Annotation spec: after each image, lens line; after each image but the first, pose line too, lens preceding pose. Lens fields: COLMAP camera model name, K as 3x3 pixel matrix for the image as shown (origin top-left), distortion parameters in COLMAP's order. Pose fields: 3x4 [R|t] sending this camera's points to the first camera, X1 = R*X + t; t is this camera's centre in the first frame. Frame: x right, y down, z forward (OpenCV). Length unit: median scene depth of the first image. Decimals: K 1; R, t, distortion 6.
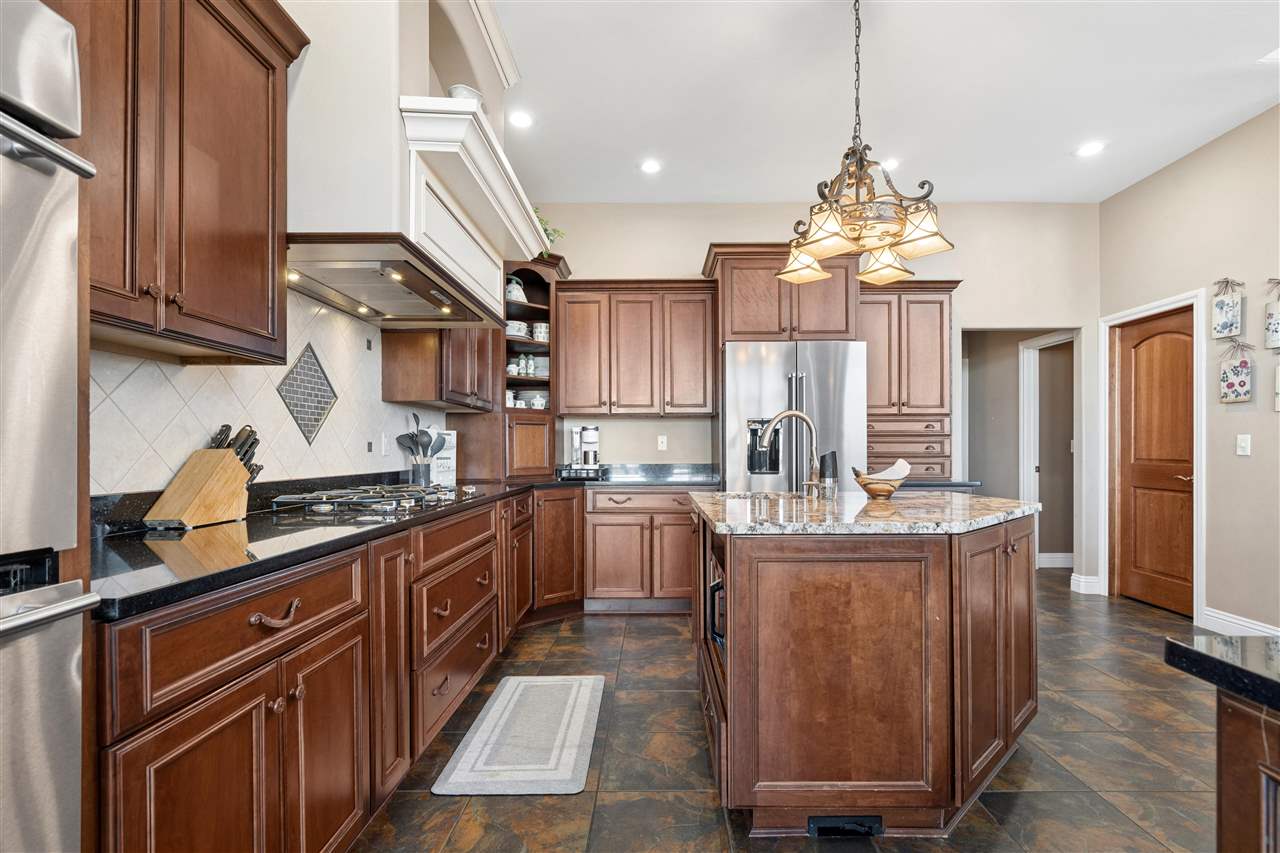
lens RADIAL K [[587.7, 0, 649.4], [0, 587.7, 451.2], [0, 0, 1]] dist [-0.006553, -0.000957]
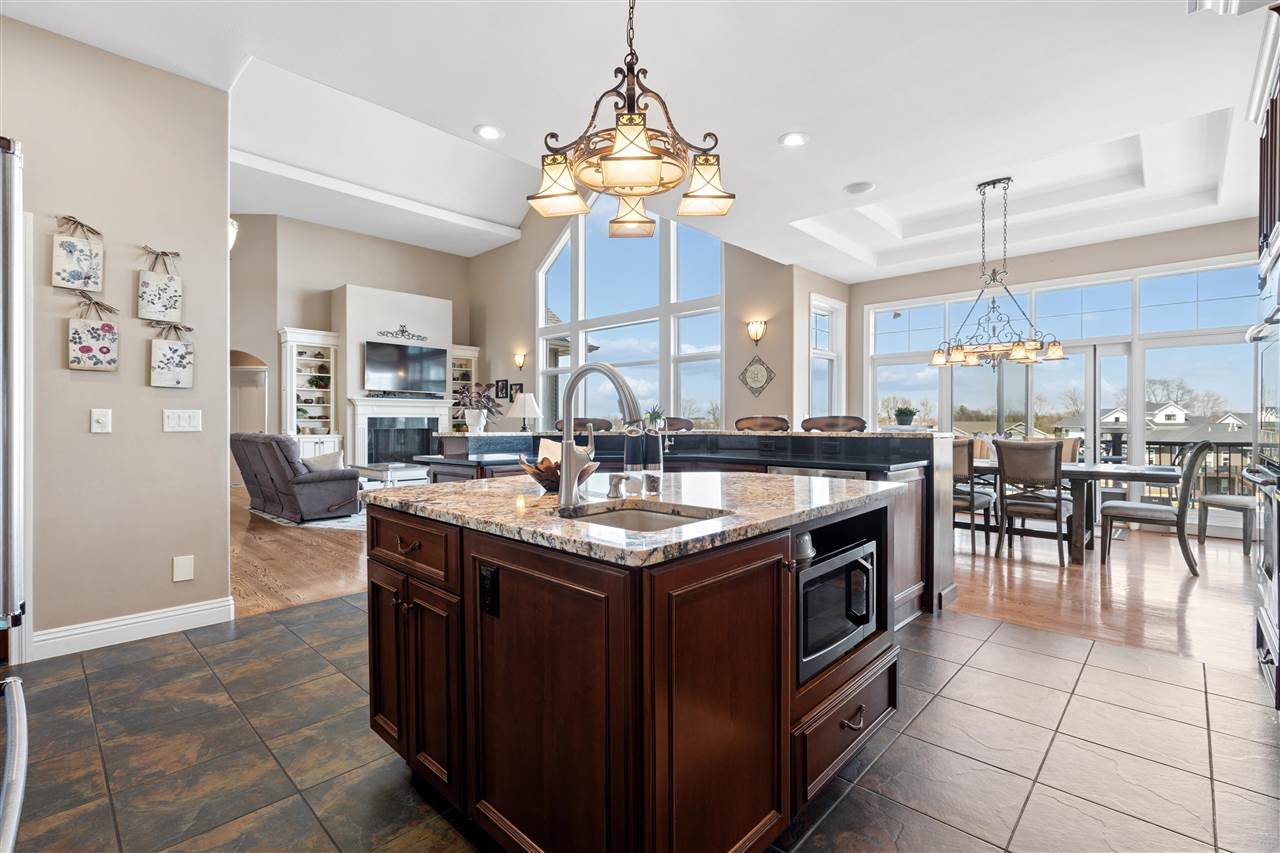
lens RADIAL K [[587.7, 0, 640.7], [0, 587.7, 430.3], [0, 0, 1]] dist [-0.006553, -0.000957]
pose [[-0.724196, 0.001327, 0.689593, -0.157964], [0.003045, 0.999995, 0.001274, 0.004664], [-0.689588, 0.003022, -0.724196, 1.069193]]
